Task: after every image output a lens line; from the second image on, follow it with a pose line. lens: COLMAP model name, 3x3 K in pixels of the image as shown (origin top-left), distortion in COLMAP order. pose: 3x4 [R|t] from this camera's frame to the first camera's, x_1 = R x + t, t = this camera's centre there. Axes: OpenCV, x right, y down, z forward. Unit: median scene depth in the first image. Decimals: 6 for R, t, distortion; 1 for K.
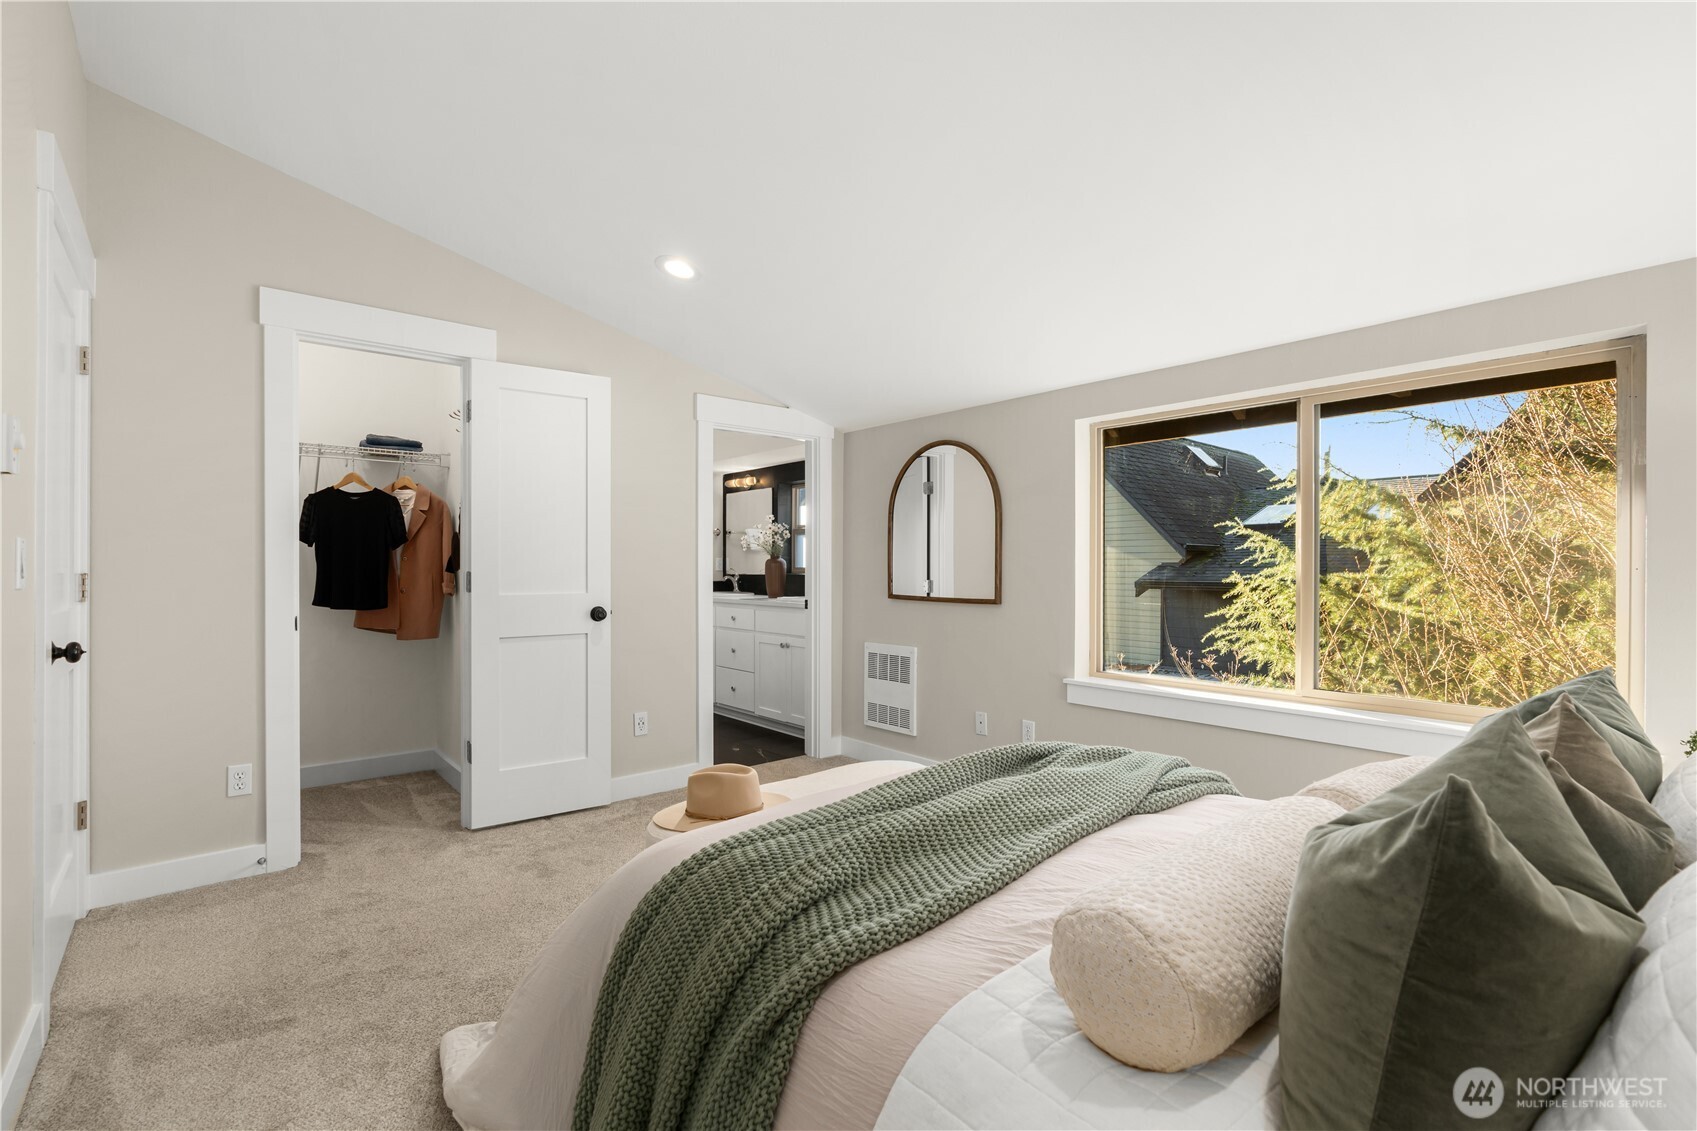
lens RADIAL K [[778.9, 0, 844.9], [0, 778.9, 565.1], [0, 0, 1]] dist [0.000134, 0.000005]
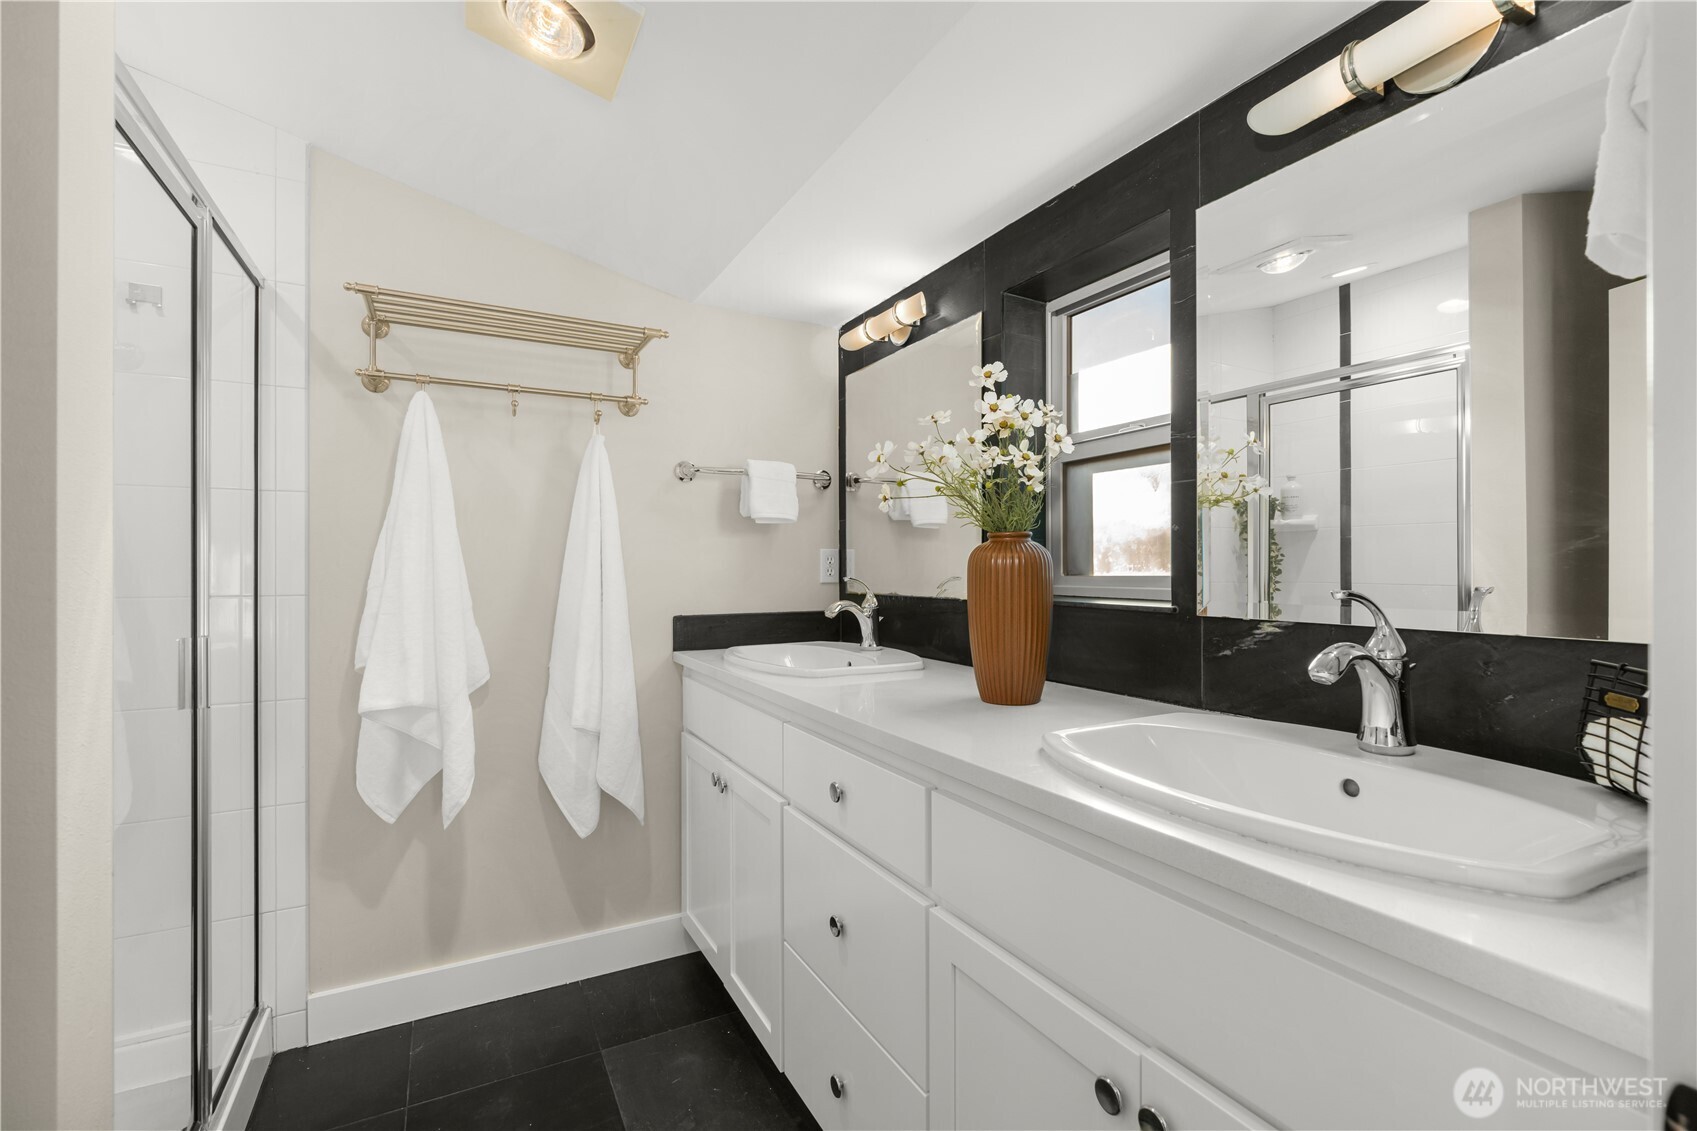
lens RADIAL K [[778.9, 0, 848.6], [0, 778.9, 568.3], [0, 0, 1]] dist [0.000134, 0.000005]
pose [[0.979028, -0.001395, -0.203723, -0.080207], [0.000594, 0.999992, -0.003993, 0.001962], [0.203727, 0.003788, 0.979020, 0.671361]]
